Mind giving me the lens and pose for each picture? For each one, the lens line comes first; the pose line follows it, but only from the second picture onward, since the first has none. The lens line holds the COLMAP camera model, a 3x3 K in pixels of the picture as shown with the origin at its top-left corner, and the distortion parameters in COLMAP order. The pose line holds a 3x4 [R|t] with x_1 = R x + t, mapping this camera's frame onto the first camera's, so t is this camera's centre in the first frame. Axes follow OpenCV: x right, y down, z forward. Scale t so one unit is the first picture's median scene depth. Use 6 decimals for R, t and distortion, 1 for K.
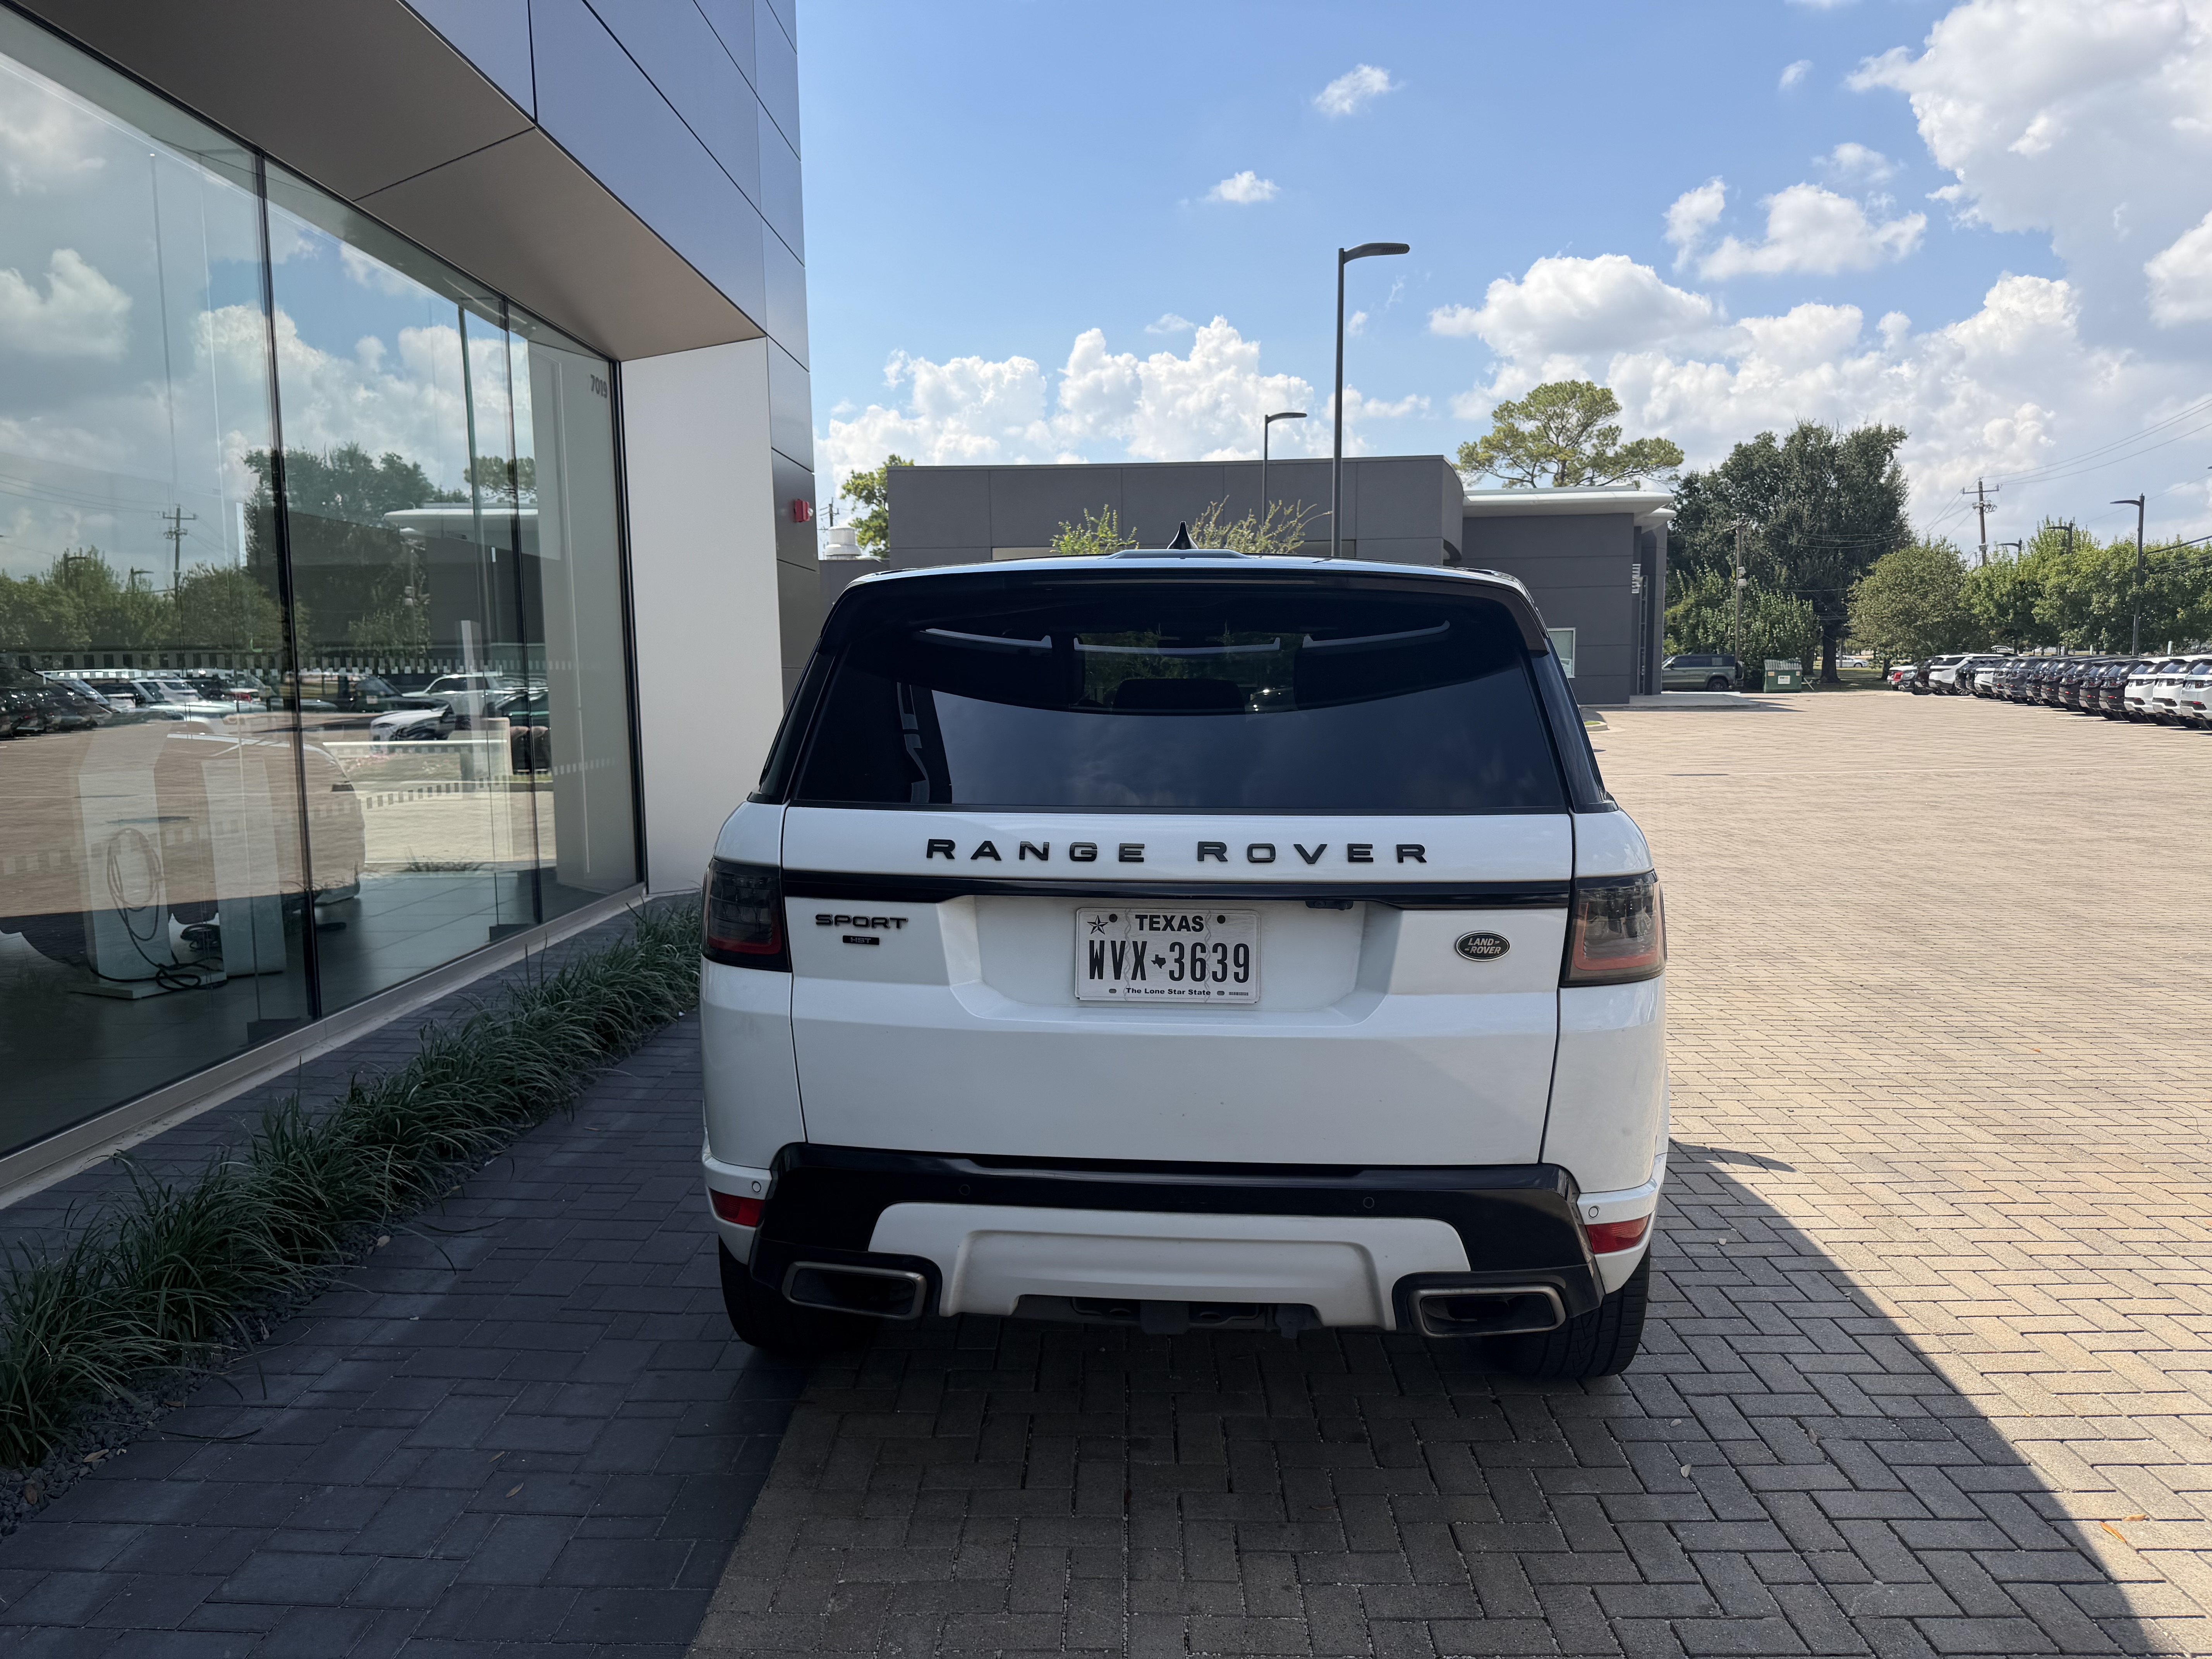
lens RADIAL K [[1565.8, 0, 1106.0], [0, 1565.8, 829.5], [0, 0, 1]] dist [-0.001599, -0.002030]
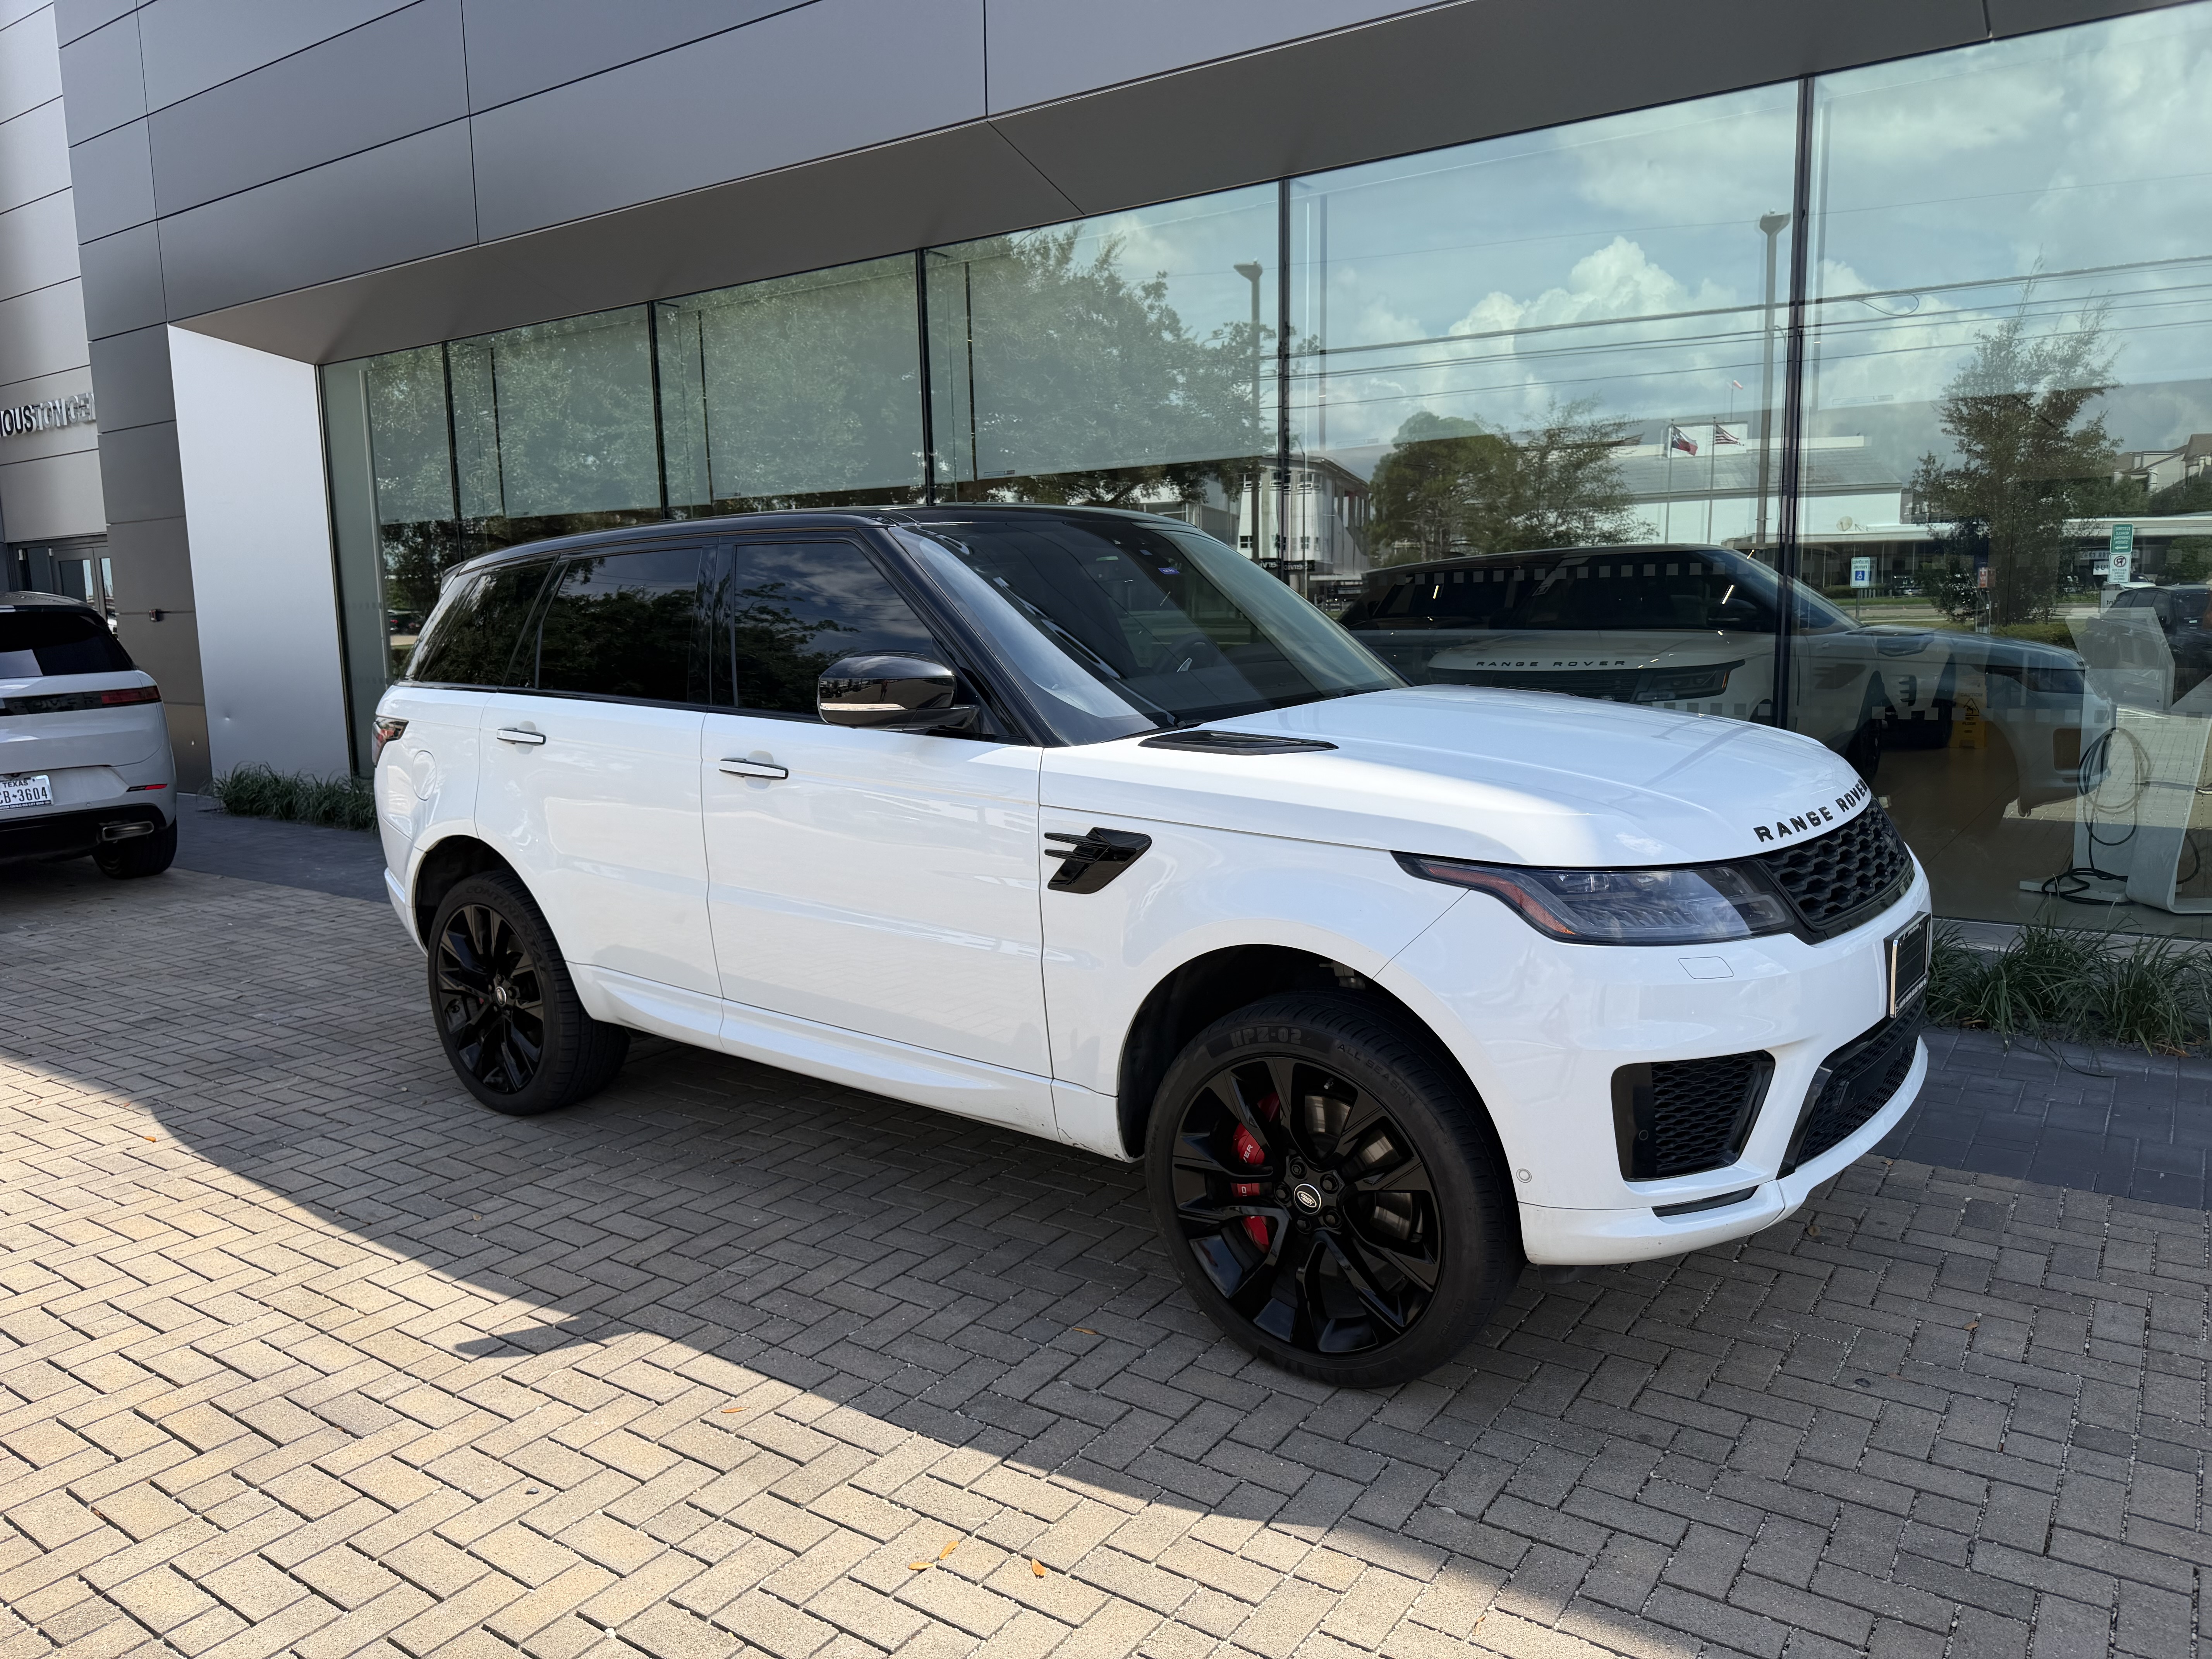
lens RADIAL K [[1581.1, 0, 1100.7], [0, 1581.1, 775.2], [0, 0, 1]] dist [0.056754, -0.076006]
pose [[-0.568365, 0.117667, -0.814319, 1.115849], [-0.052795, 0.982466, 0.178813, -0.234382], [0.821081, 0.144623, -0.552187, 2.151938]]
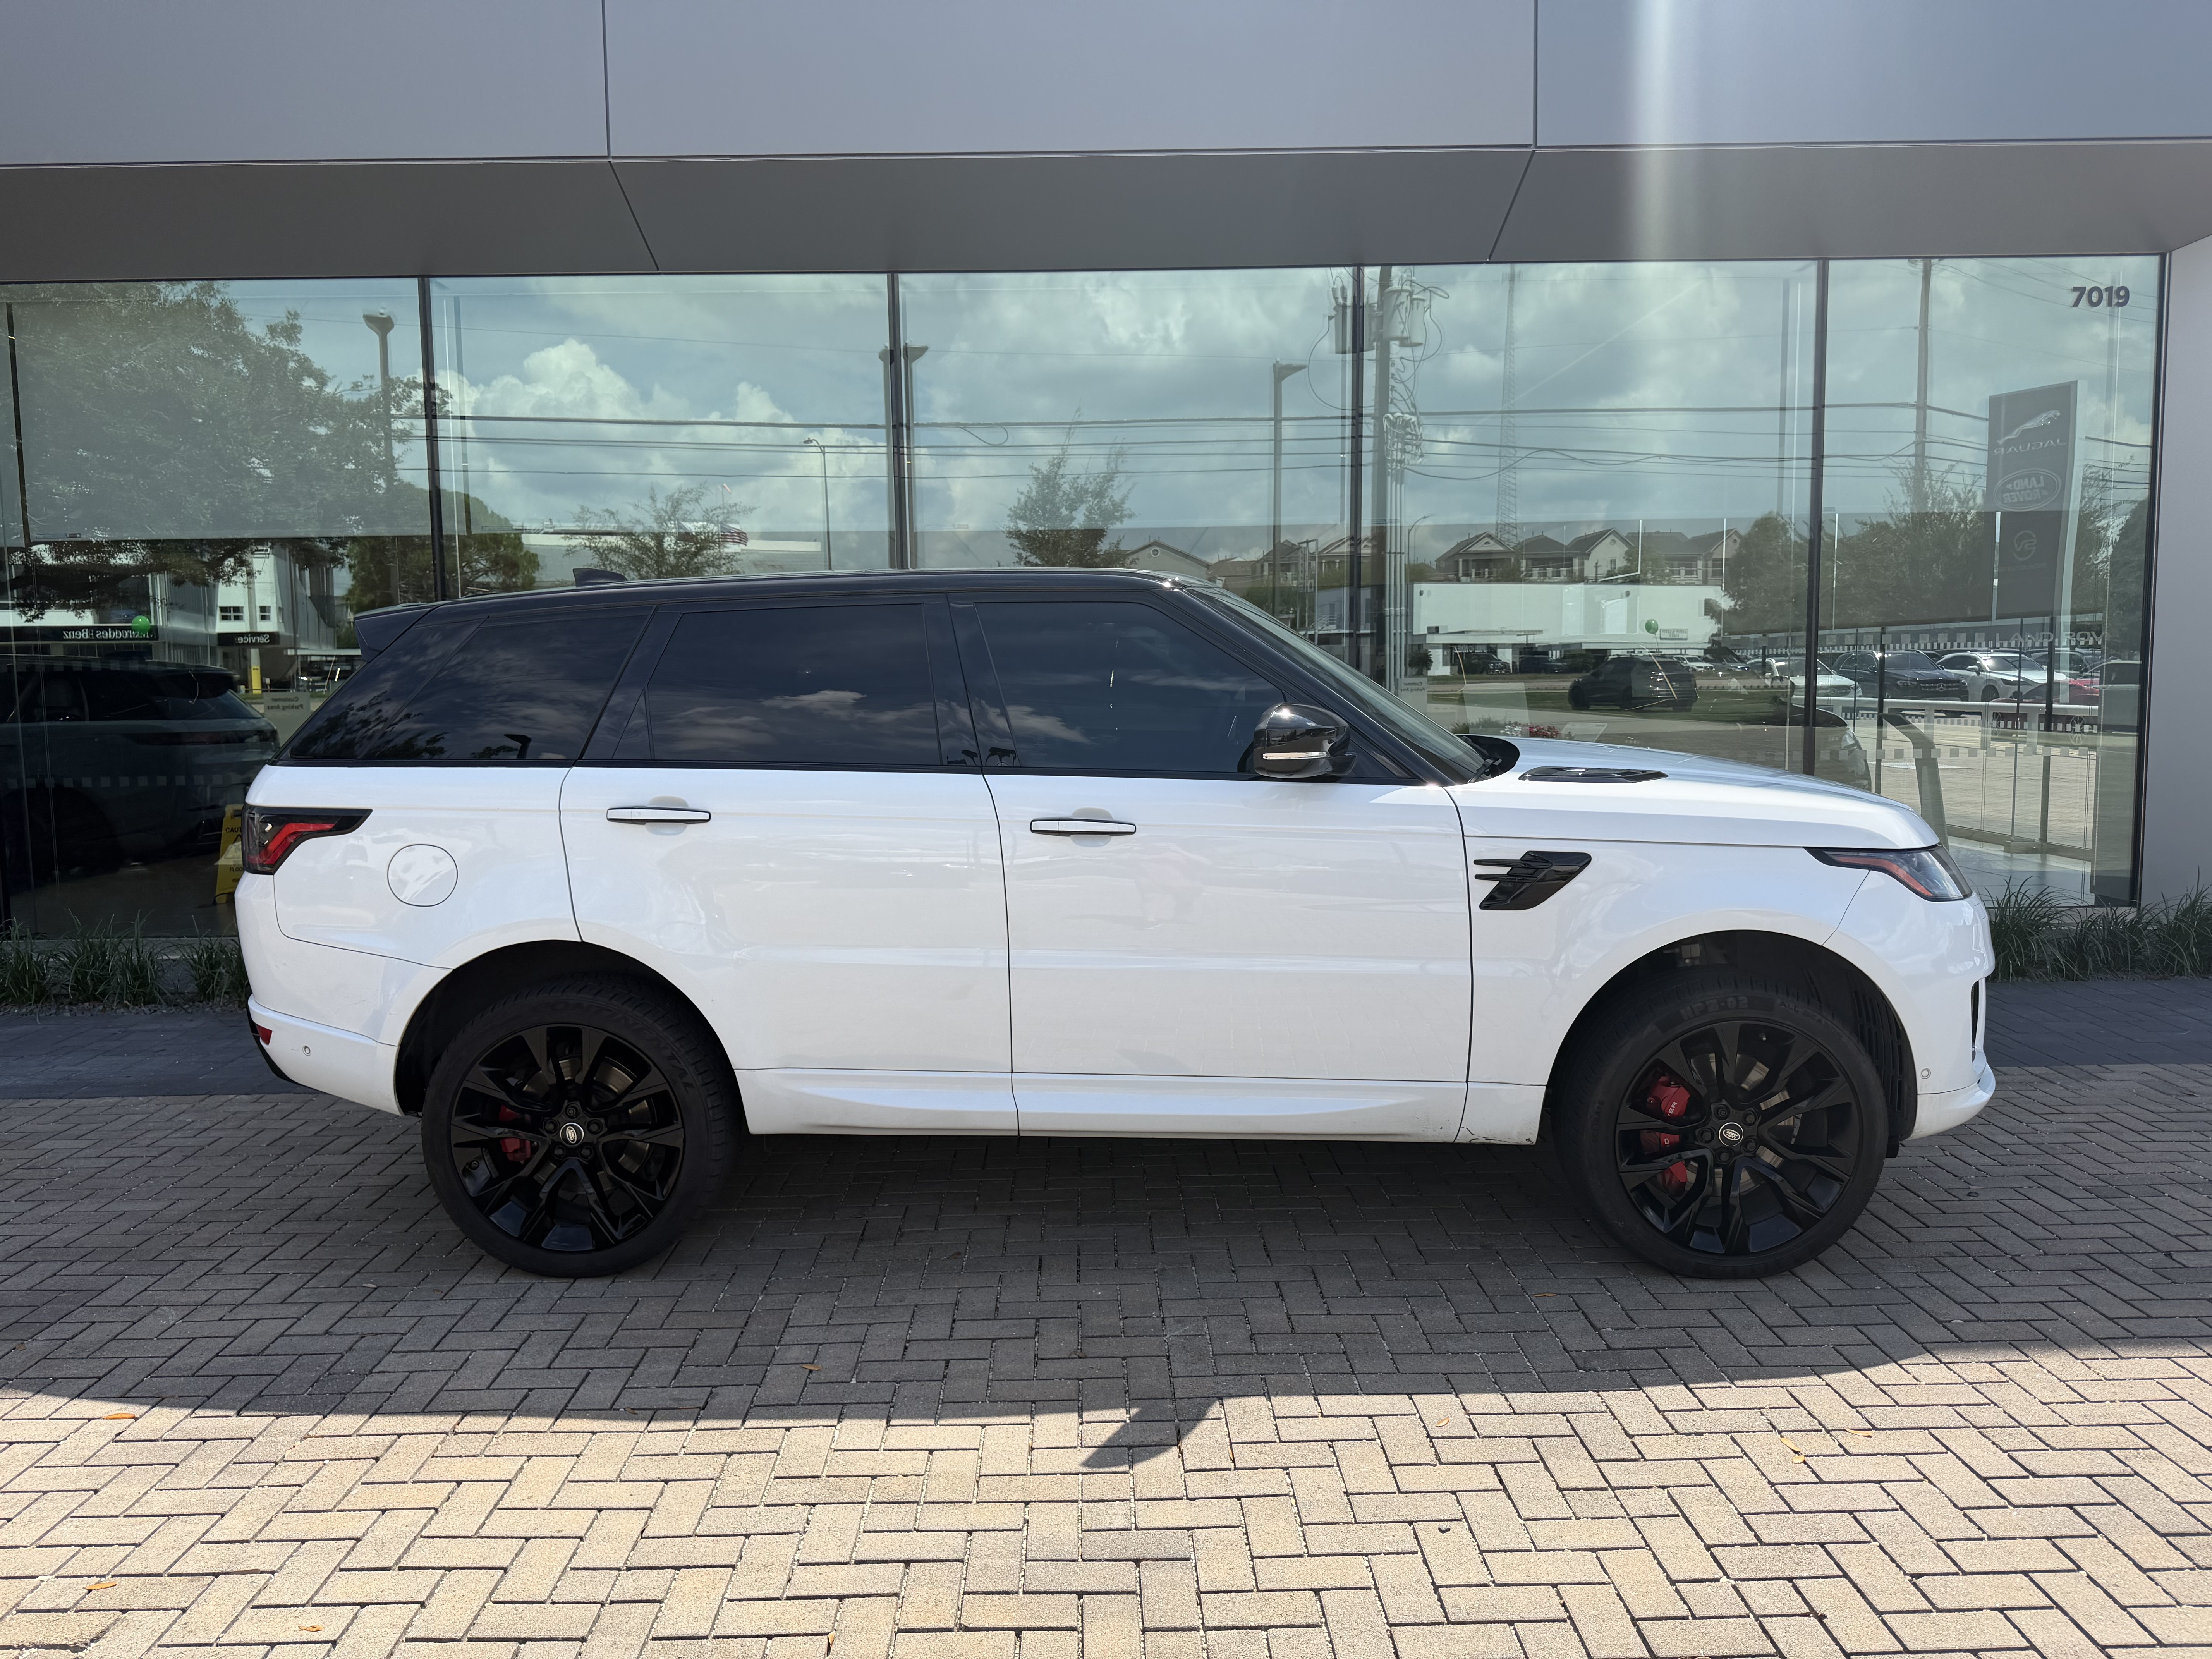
lens RADIAL K [[1562.3, 0, 1105.0], [0, 1562.3, 824.2], [0, 0, 1]] dist [0.053001, -0.074904]
pose [[0.026808, 0.111830, -0.993366, 1.406394], [-0.086788, 0.990231, 0.109135, -0.144688], [0.995866, 0.083286, 0.036251, 1.303034]]
